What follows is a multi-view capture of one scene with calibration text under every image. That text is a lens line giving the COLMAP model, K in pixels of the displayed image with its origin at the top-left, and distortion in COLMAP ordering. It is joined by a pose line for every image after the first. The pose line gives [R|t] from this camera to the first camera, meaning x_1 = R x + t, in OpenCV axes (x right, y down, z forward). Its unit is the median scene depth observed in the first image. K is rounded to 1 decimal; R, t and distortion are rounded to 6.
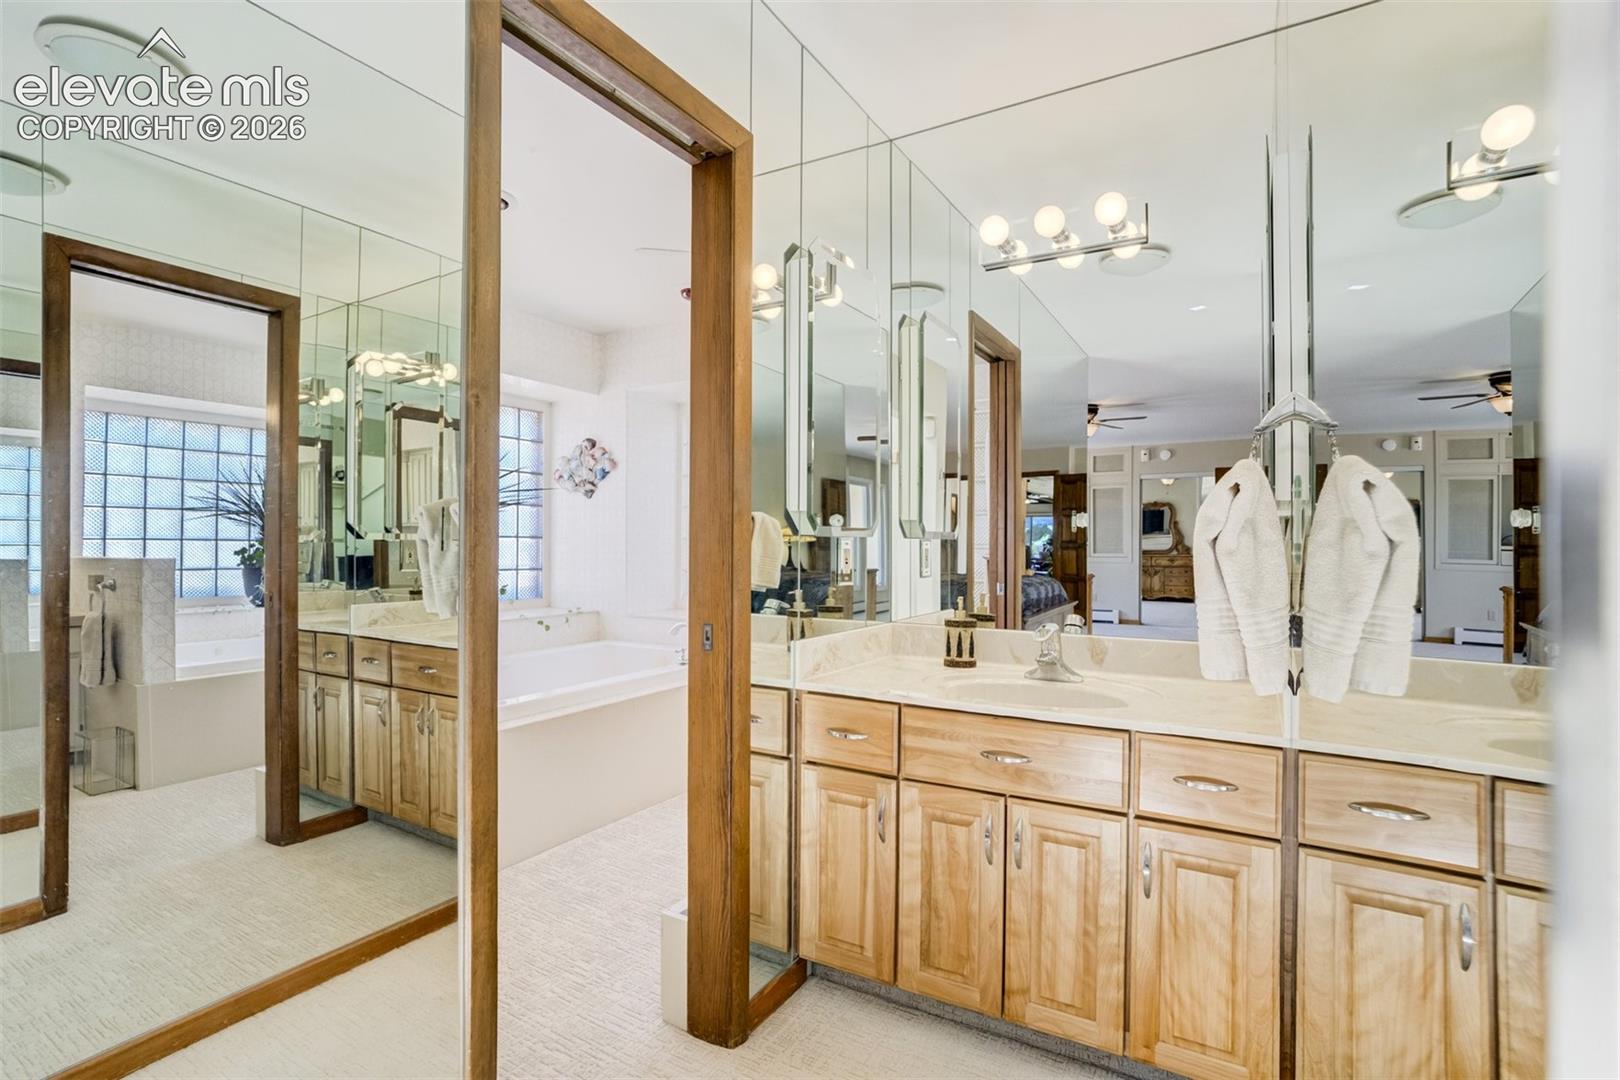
lens RADIAL K [[755.3, 0, 811.1], [0, 755.3, 531.4], [0, 0, 1]] dist [-0.012941, 0.007644]
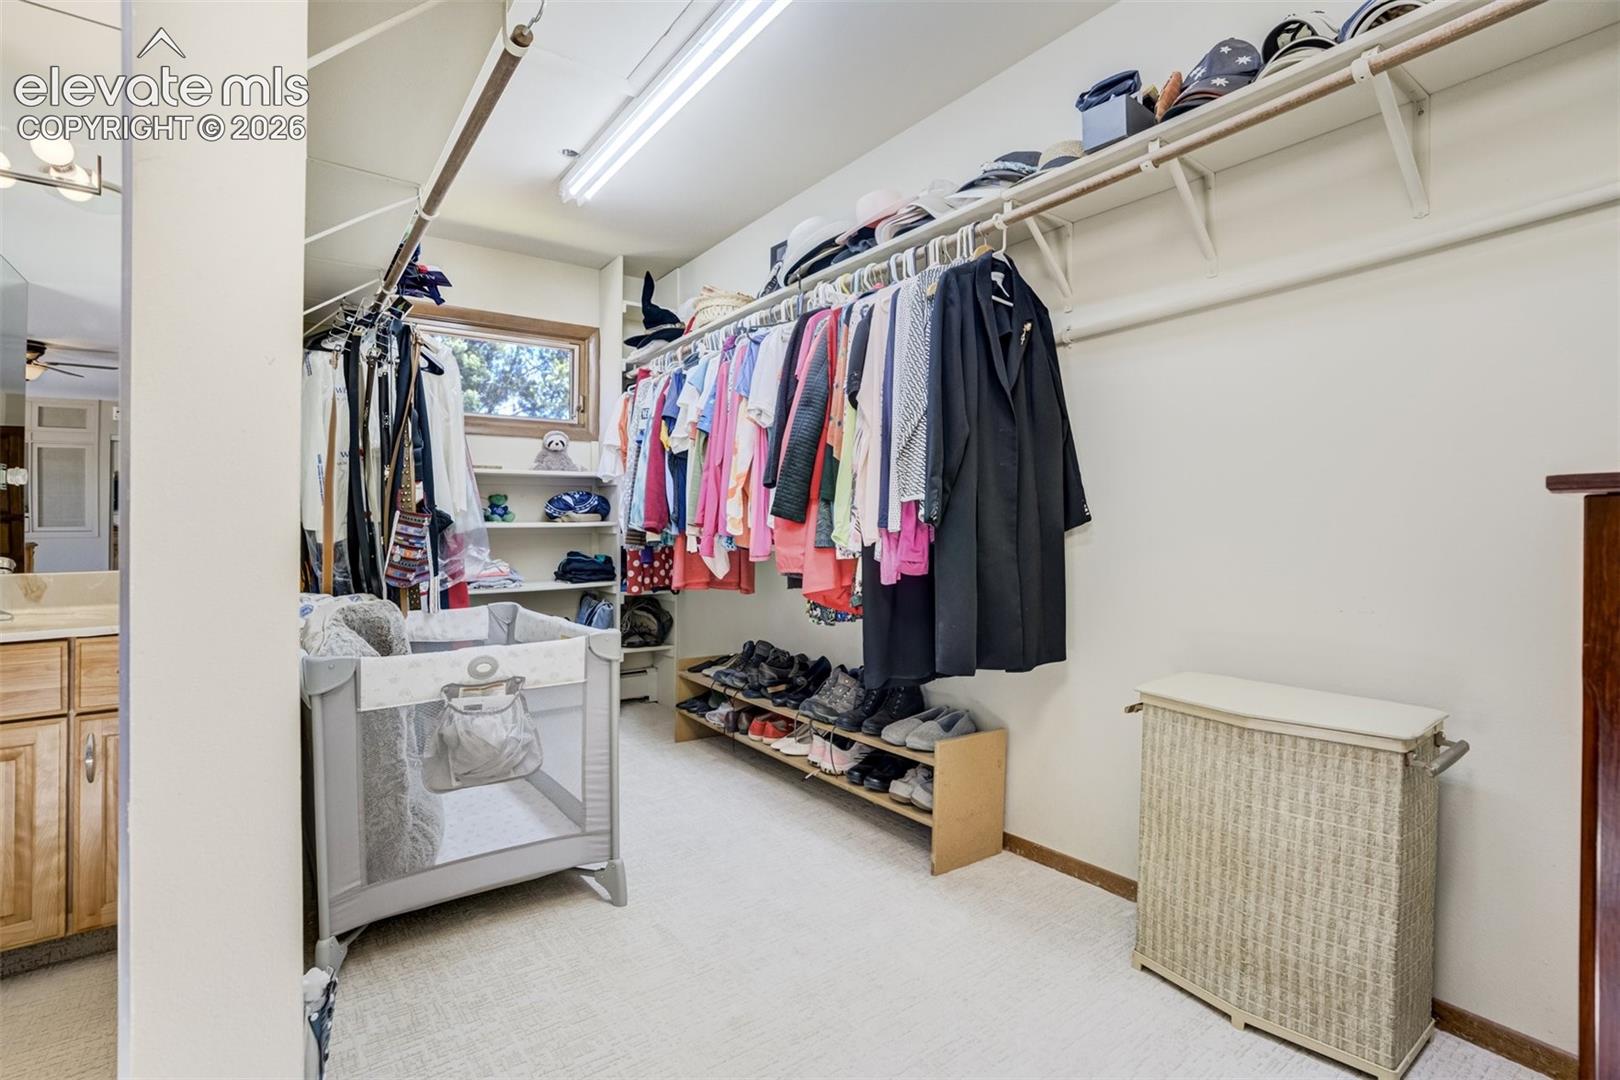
lens RADIAL K [[755.3, 0, 820.2], [0, 755.3, 526.5], [0, 0, 1]] dist [-0.012941, 0.007644]
pose [[0.398294, -0.010598, 0.917197, -0.159575], [-0.006766, 0.999872, 0.014492, 0.061871], [-0.917233, -0.011978, 0.398171, -0.474741]]
